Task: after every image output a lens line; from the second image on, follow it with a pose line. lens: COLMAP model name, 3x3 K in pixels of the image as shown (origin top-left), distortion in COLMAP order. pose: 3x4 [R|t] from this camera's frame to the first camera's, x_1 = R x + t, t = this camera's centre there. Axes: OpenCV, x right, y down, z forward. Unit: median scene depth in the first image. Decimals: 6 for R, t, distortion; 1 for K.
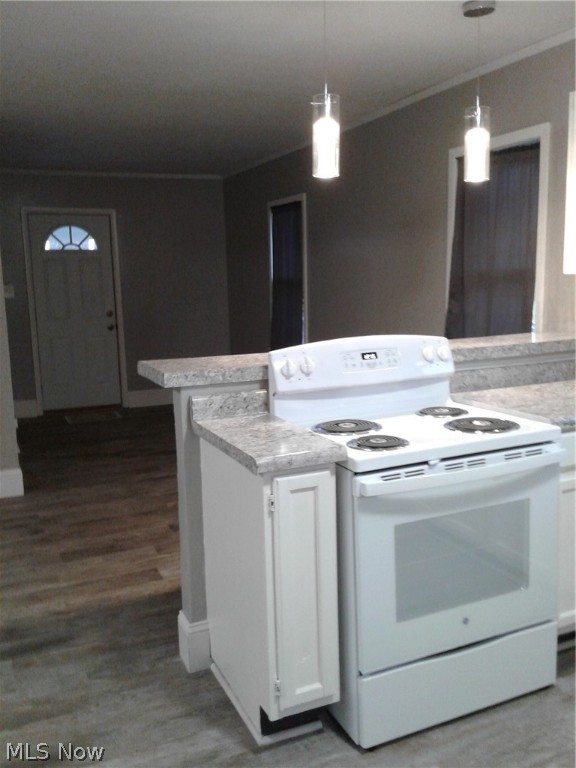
lens RADIAL K [[701.8, 0, 288.8], [0, 701.8, 398.2], [0, 0, 1]] dist [0.002538, -0.013368]
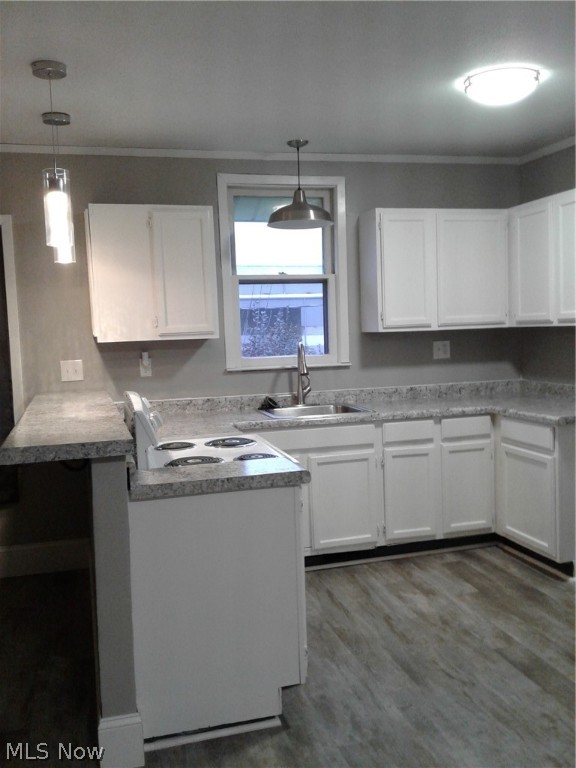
lens RADIAL K [[701.8, 0, 288.8], [0, 701.8, 398.2], [0, 0, 1]] dist [0.002538, -0.013368]
pose [[0.145893, -0.080154, 0.986048, -0.927579], [0.195490, 0.979395, 0.050689, -0.085159], [-0.969793, 0.185367, 0.158556, 0.549480]]
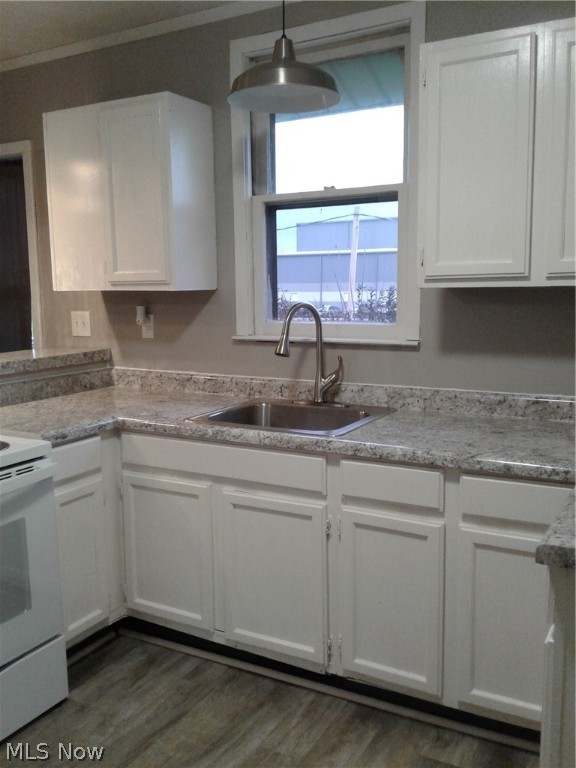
lens RADIAL K [[701.8, 0, 288.8], [0, 701.8, 398.2], [0, 0, 1]] dist [0.002538, -0.013368]
pose [[0.803408, -0.075651, 0.590604, 0.062188], [0.090275, 0.995905, 0.004763, 0.004346], [-0.588546, 0.049490, 0.806947, -0.013896]]
